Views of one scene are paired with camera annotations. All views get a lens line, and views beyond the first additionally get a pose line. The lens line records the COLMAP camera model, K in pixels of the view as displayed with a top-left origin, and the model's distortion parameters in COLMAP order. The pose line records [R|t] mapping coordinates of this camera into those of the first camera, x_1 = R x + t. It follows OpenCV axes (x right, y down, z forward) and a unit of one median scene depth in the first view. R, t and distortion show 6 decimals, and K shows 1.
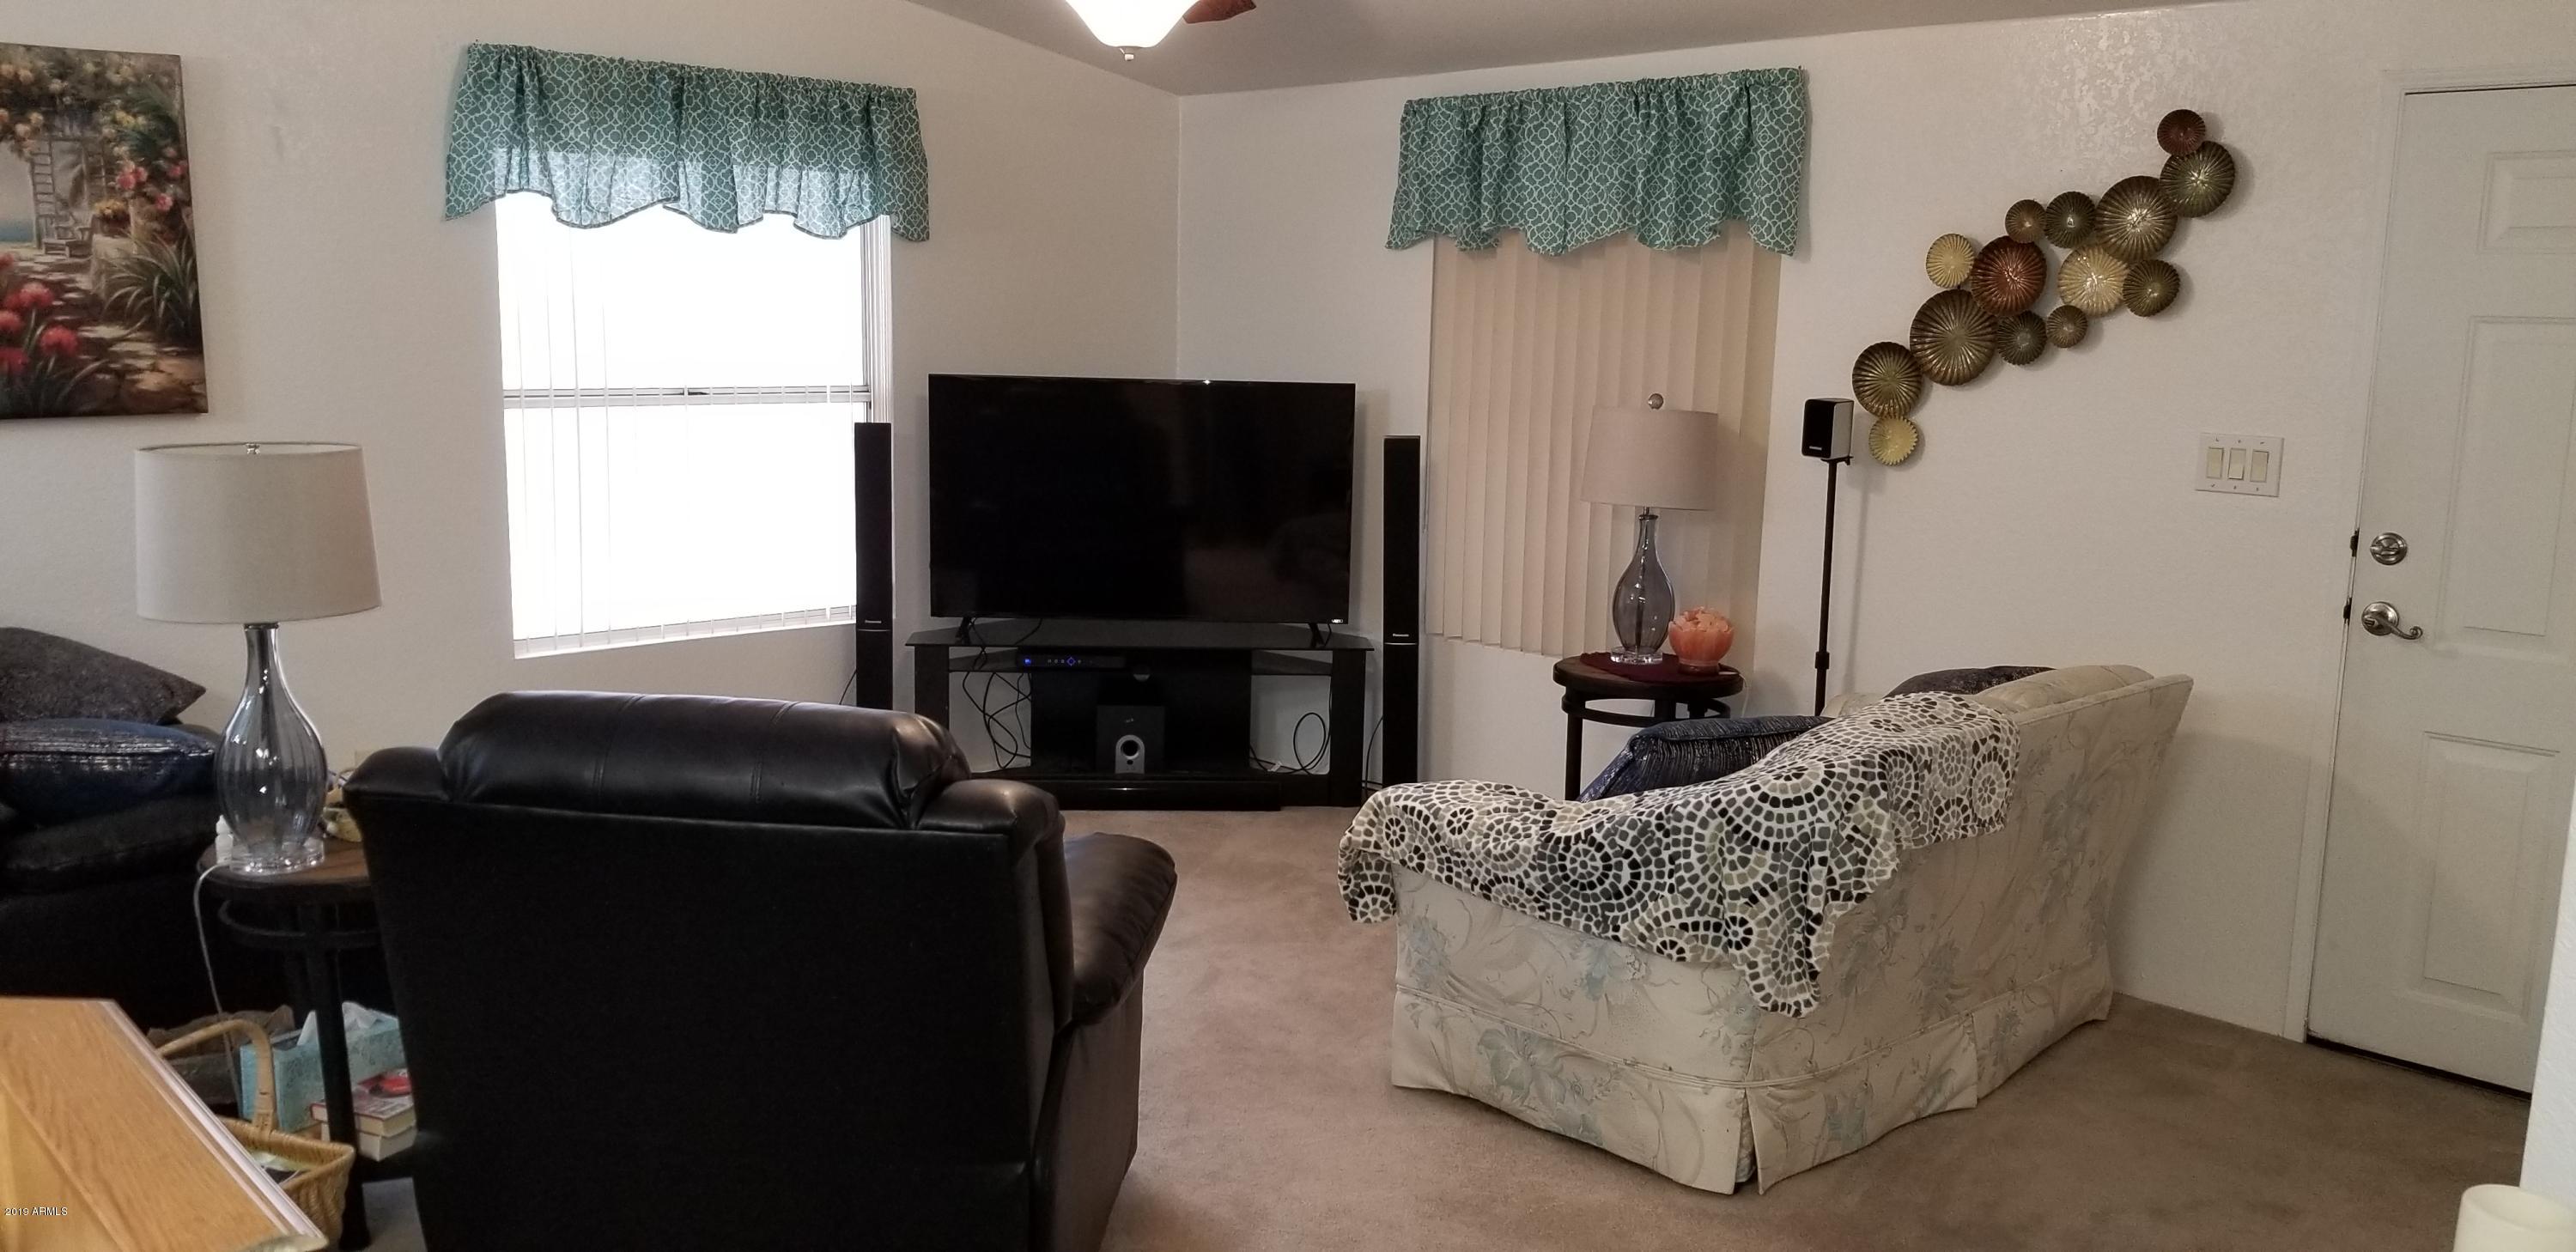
lens RADIAL K [[2010.7, 0, 1236.2], [0, 2010.7, 573.5], [0, 0, 1]] dist [0.038135, -0.065128]
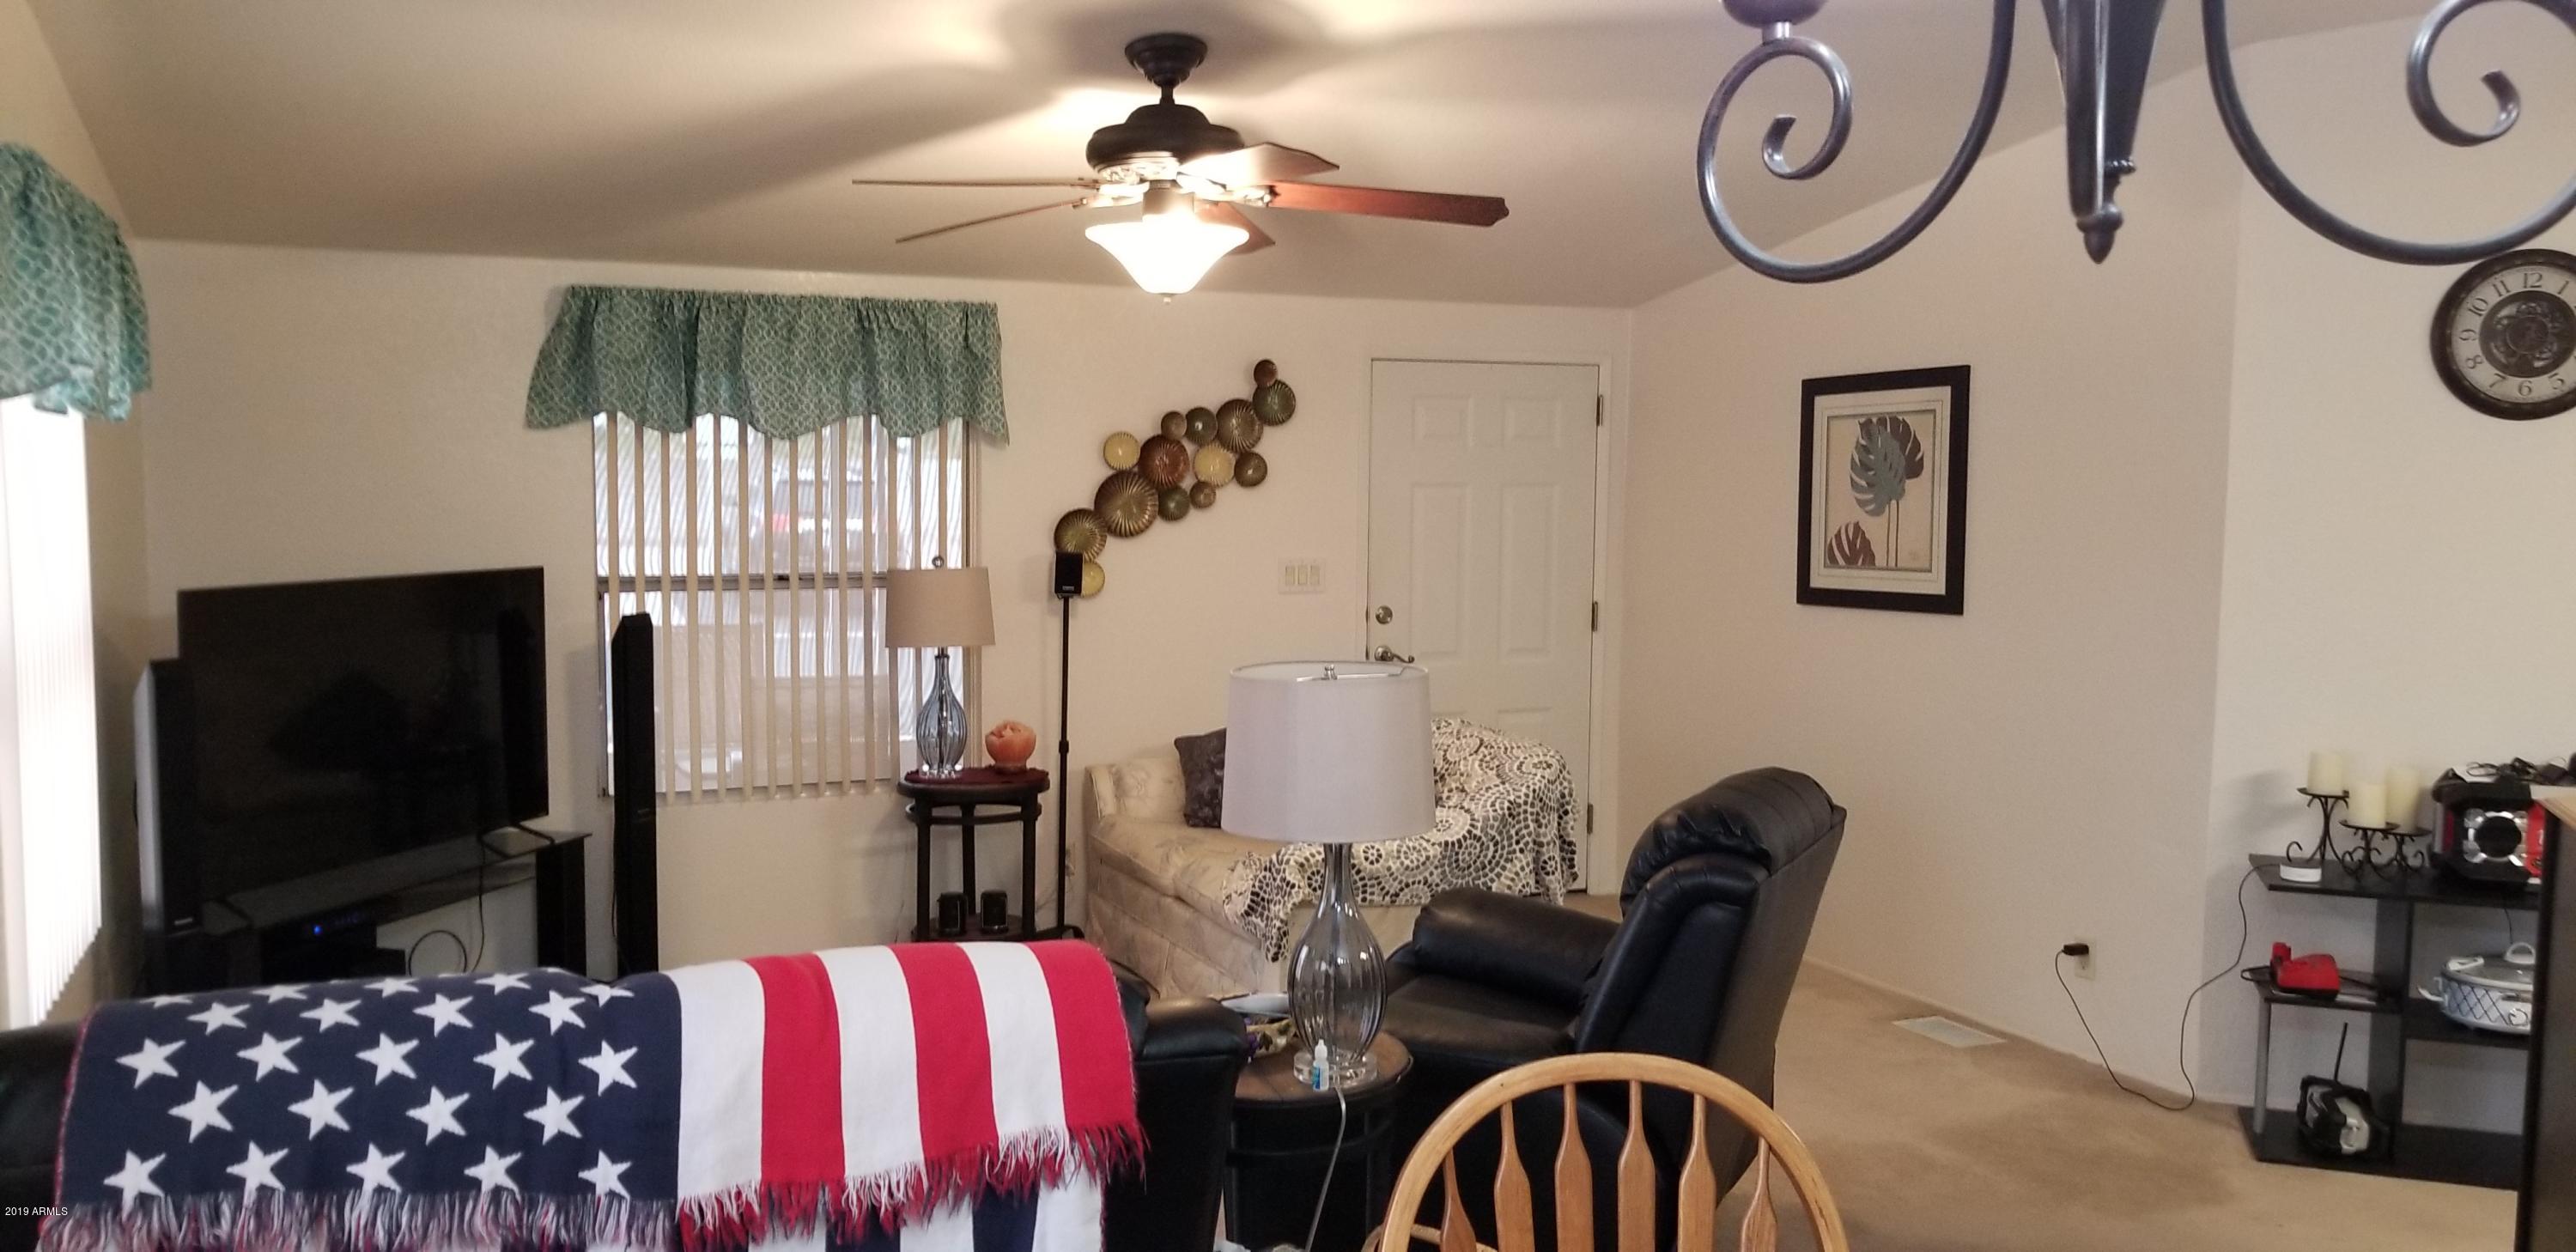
lens RADIAL K [[1982.3, 0, 1246.7], [0, 1982.3, 599.4], [0, 0, 1]] dist [0.082313, -0.179907]
pose [[0.313550, -0.081856, 0.946037, -0.993390], [0.128637, 0.990755, 0.043090, -0.103647], [-0.940818, 0.108184, 0.321181, 0.495290]]
